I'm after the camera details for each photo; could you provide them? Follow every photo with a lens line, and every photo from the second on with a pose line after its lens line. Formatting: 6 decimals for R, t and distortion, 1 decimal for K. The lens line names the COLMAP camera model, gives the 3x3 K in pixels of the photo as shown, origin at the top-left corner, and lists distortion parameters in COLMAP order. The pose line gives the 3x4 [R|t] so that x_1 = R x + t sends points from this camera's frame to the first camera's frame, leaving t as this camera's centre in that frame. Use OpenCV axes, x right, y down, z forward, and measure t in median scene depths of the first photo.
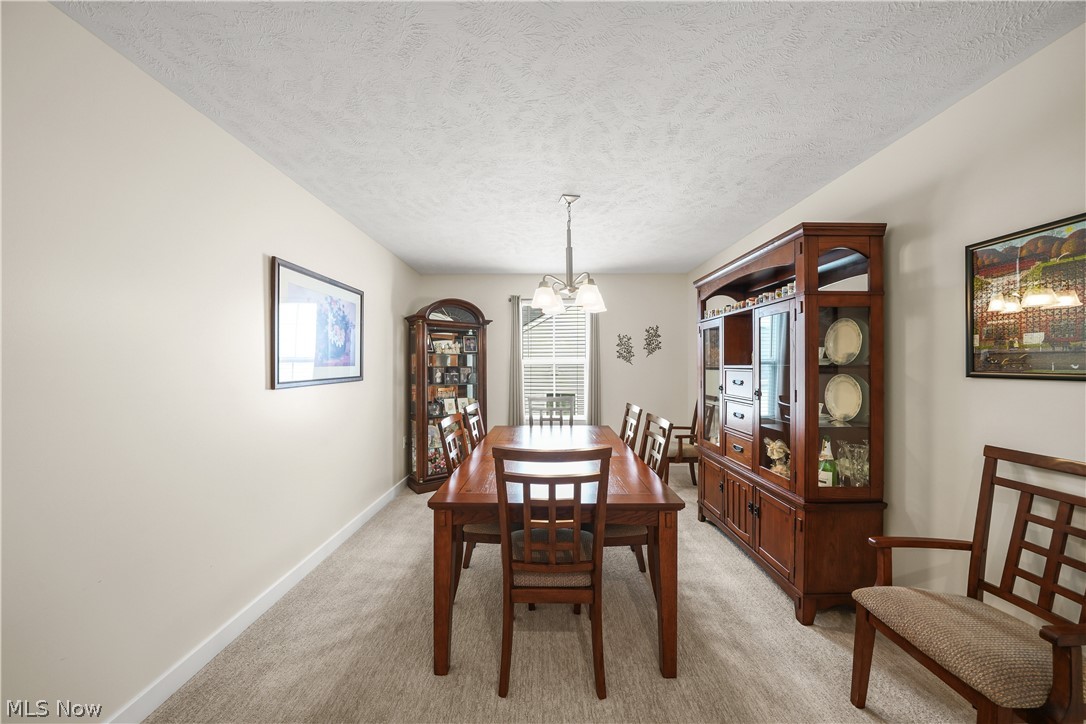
lens RADIAL K [[377.0, 0, 538.3], [0, 377.0, 365.3], [0, 0, 1]] dist [-0.016411, 0.000022]
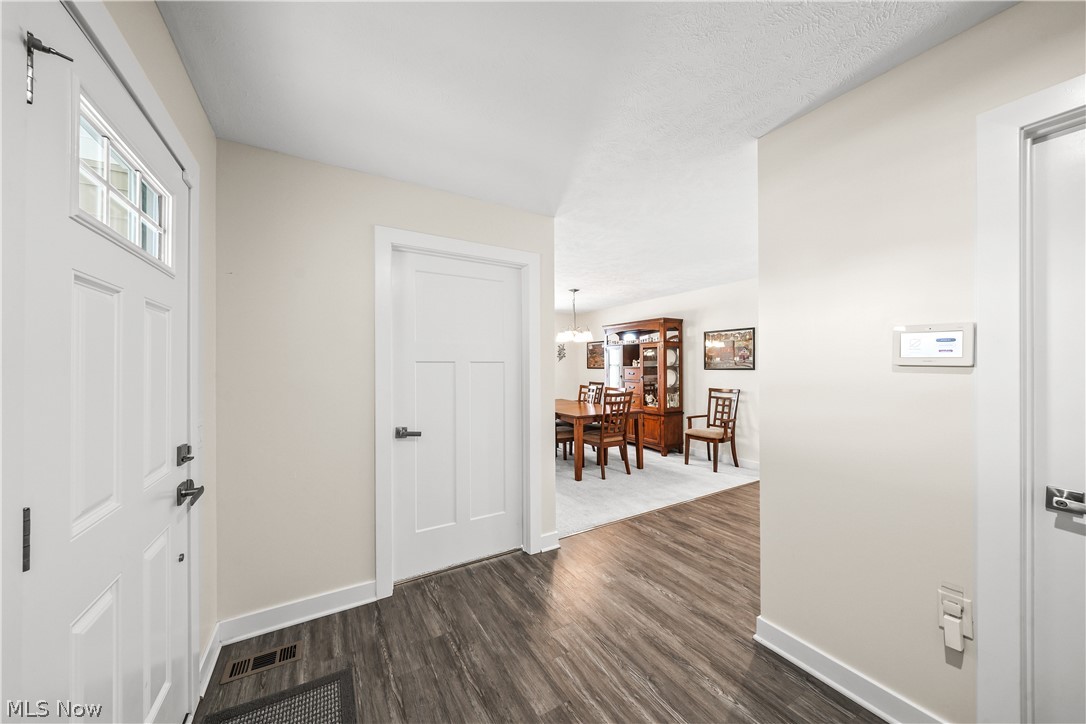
lens RADIAL K [[377.0, 0, 544.0], [0, 377.0, 364.4], [0, 0, 1]] dist [-0.016411, 0.000022]
pose [[0.846233, 0.007047, 0.532767, -2.002116], [-0.001078, 0.999933, -0.011514, 0.028445], [-0.532813, 0.009169, 0.846184, -1.193007]]
